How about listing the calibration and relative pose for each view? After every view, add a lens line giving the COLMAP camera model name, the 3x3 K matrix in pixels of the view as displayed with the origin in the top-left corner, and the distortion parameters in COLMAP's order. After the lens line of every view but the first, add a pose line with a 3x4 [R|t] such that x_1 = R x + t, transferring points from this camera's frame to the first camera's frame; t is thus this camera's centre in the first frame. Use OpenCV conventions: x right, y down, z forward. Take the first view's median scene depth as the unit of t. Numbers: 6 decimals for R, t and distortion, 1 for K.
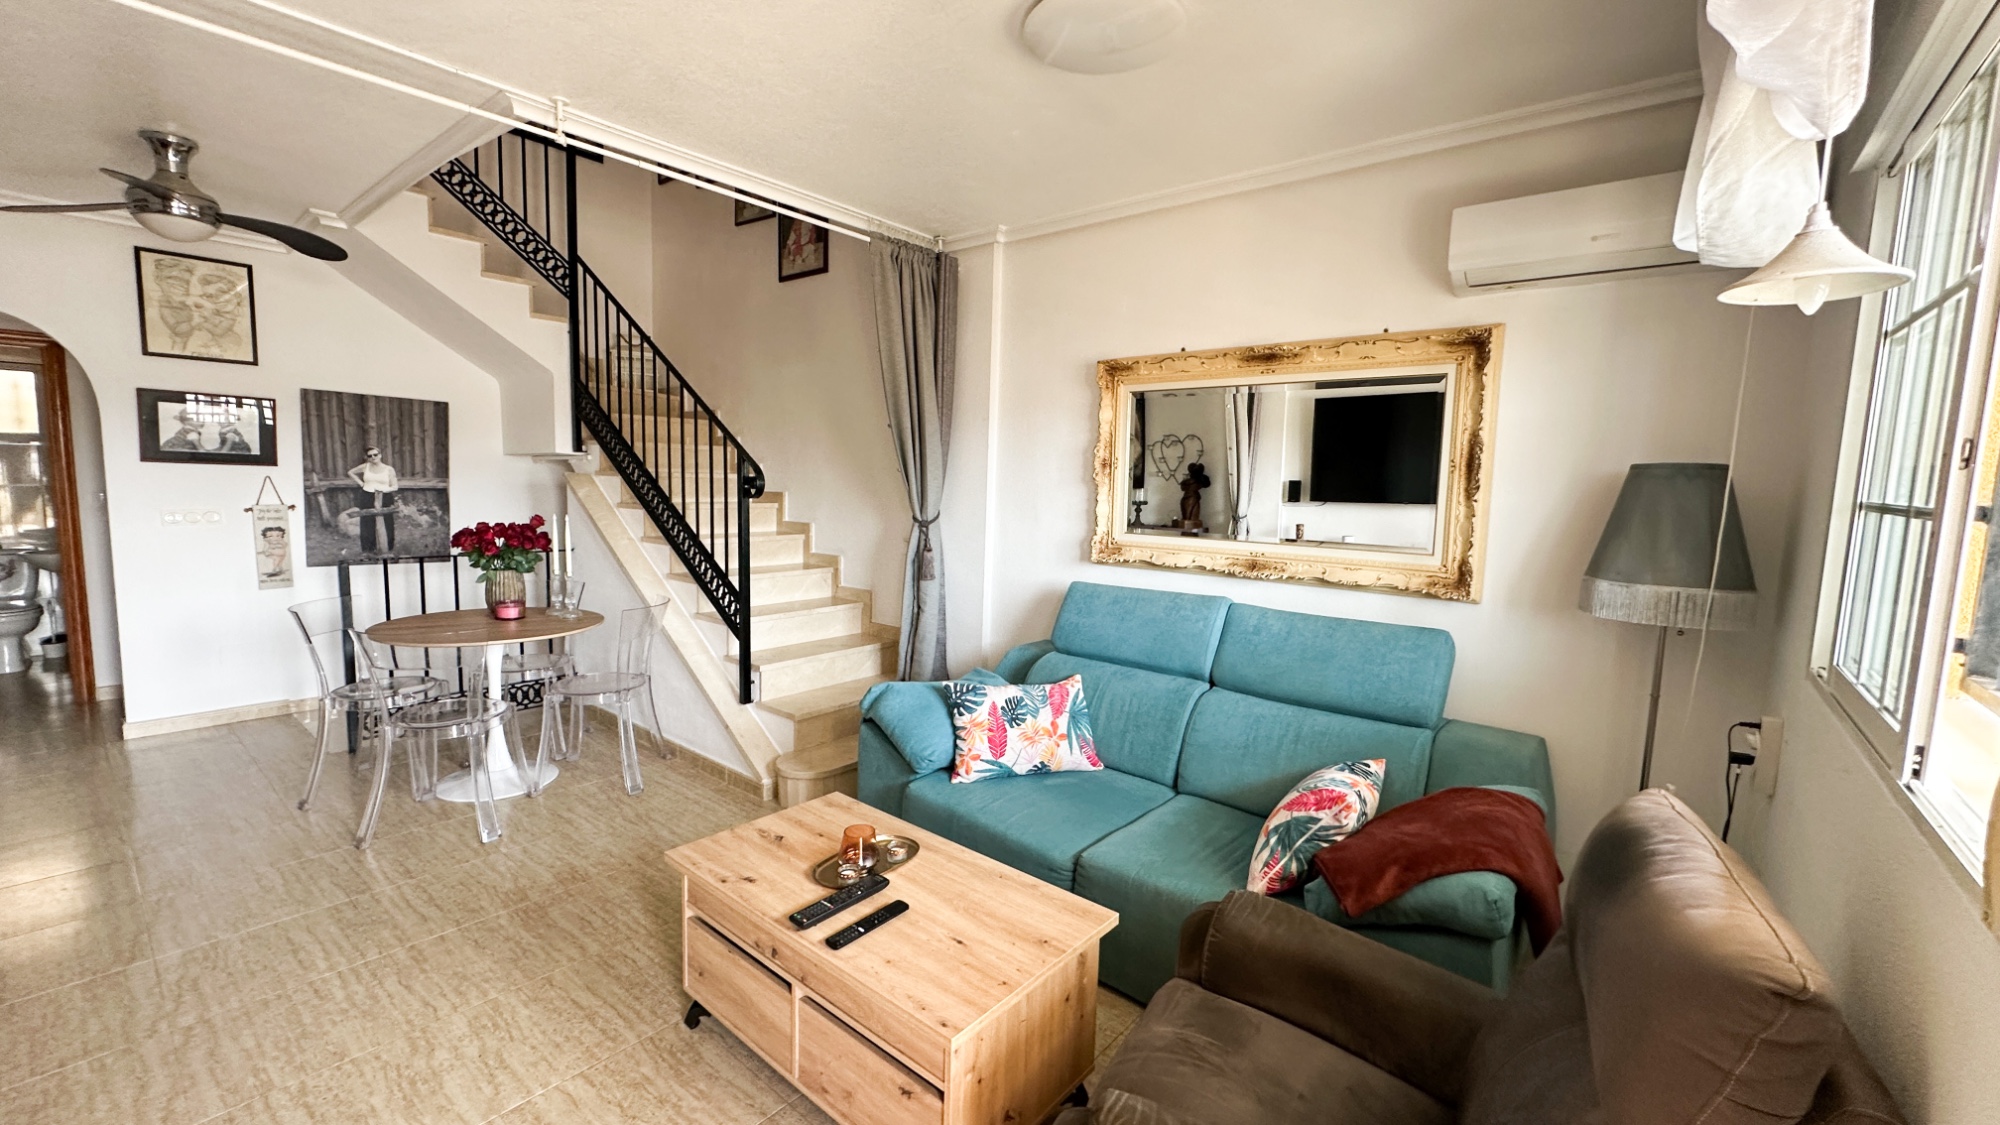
lens RADIAL K [[798.2, 0, 1000.6], [0, 798.2, 559.2], [0, 0, 1]] dist [0.000380, 0.000342]
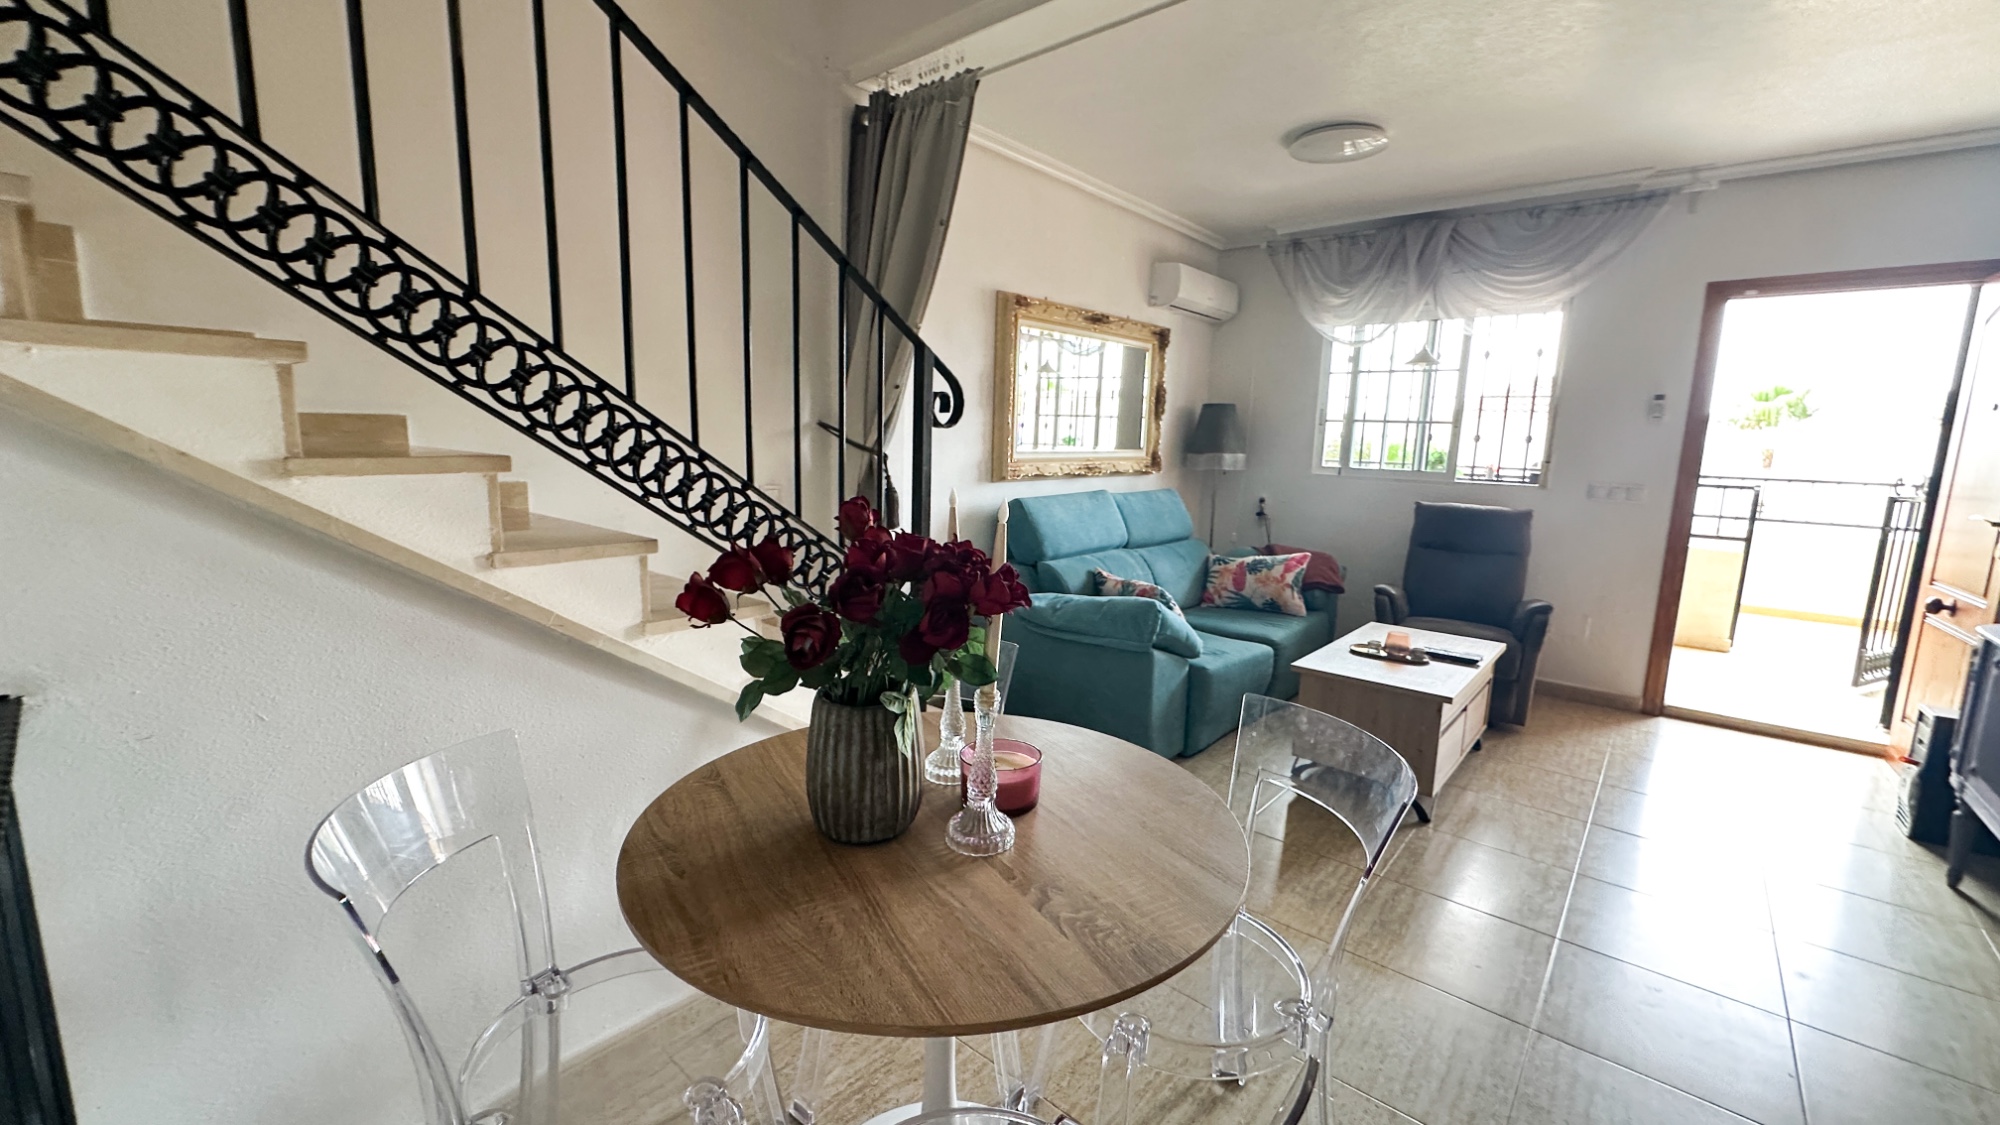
lens RADIAL K [[785.1, 0, 1009.8], [0, 785.1, 562.7], [0, 0, 1]] dist [0.000669, 0.000113]
pose [[0.014300, -0.187877, 0.982088, -0.761115], [0.080072, 0.979250, 0.186169, -0.067815], [-0.996687, 0.075976, 0.029047, 0.769807]]
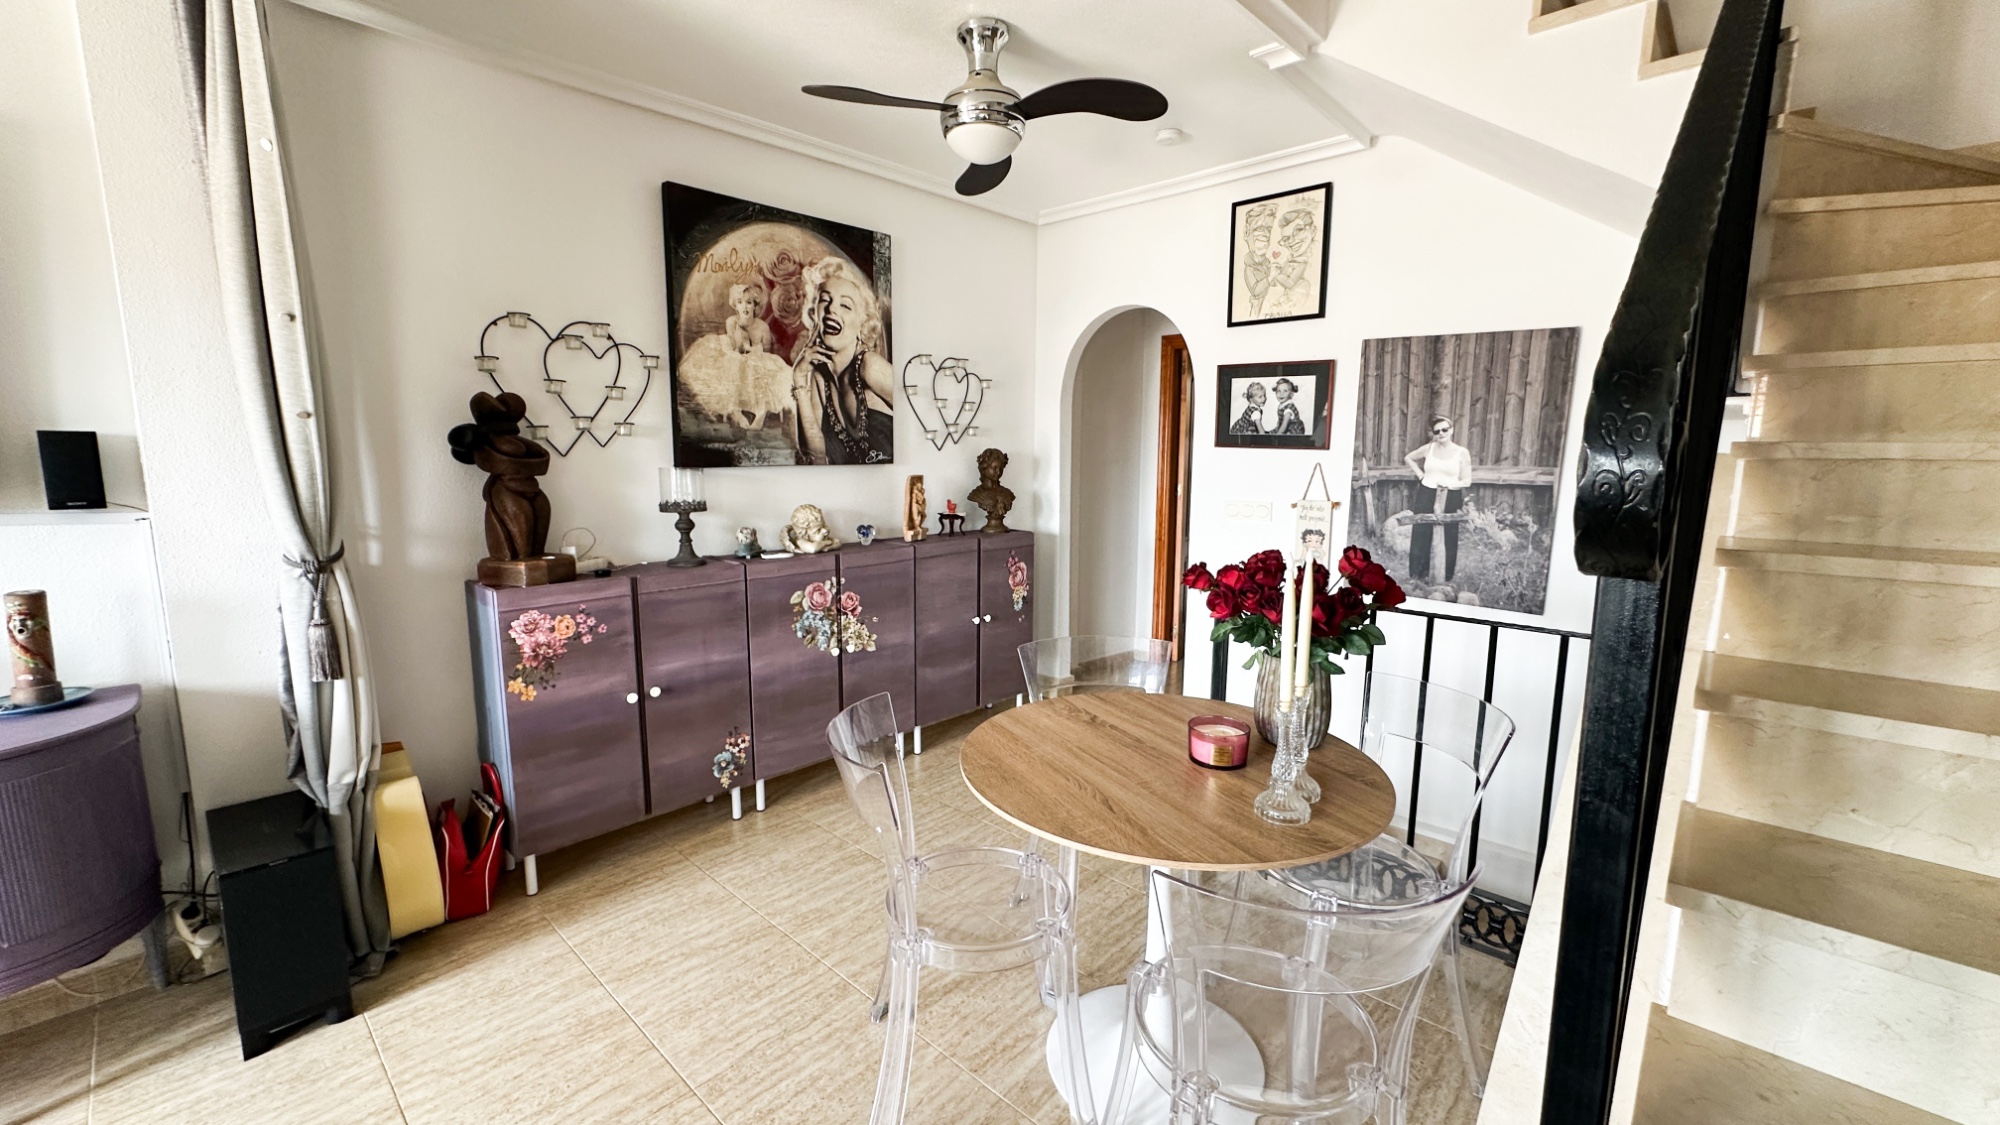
lens RADIAL K [[798.2, 0, 1000.6], [0, 798.2, 559.2], [0, 0, 1]] dist [0.000380, 0.000342]
pose [[-0.052143, 0.112619, -0.992269, -0.130962], [-0.111895, 0.986705, 0.117868, -0.068496], [0.992351, 0.117176, -0.038848, 0.729974]]
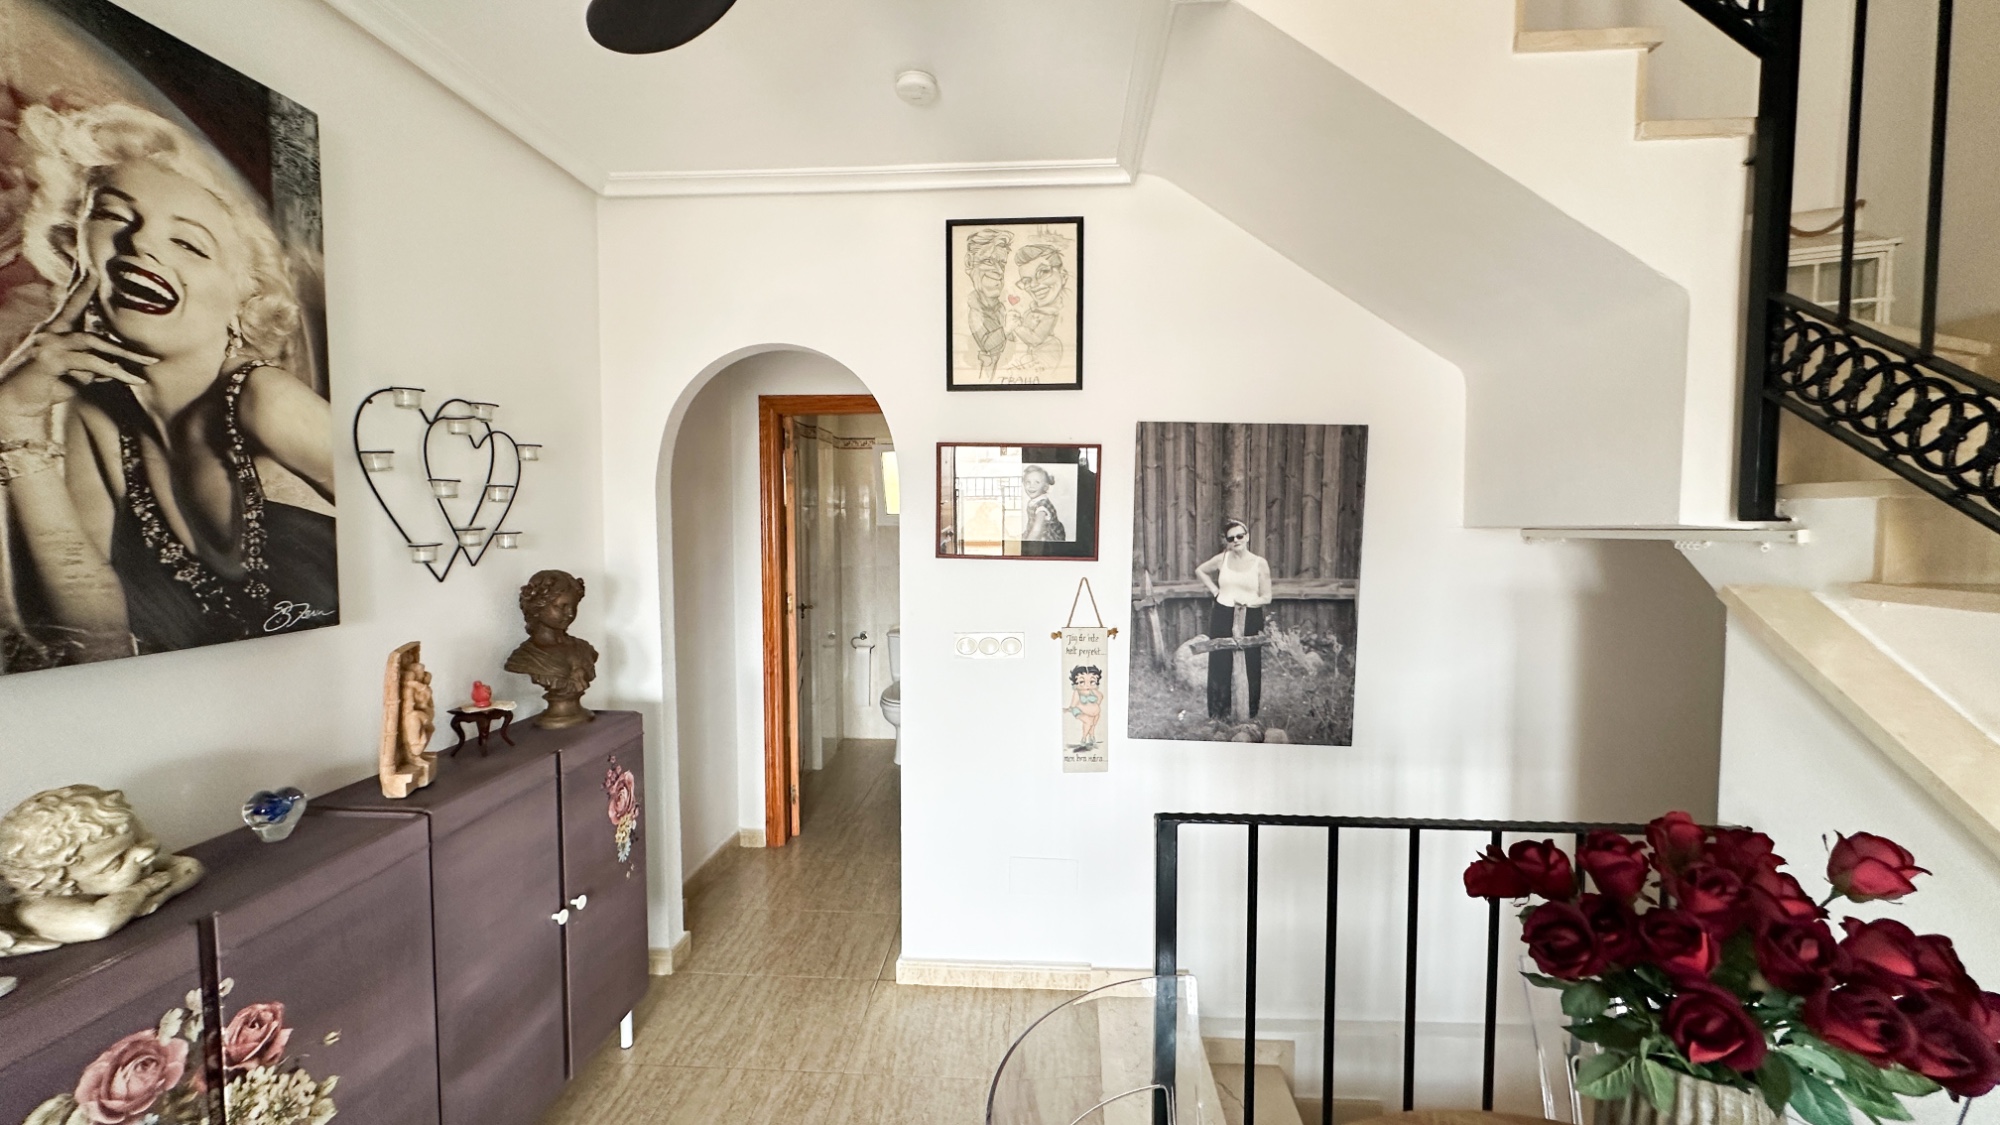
lens RADIAL K [[798.2, 0, 1000.6], [0, 798.2, 559.2], [0, 0, 1]] dist [0.000380, 0.000342]
pose [[0.594478, 0.013537, -0.803998, -0.483434], [-0.066013, 0.997305, -0.032019, -0.094044], [0.801398, 0.072109, 0.593770, 0.599899]]
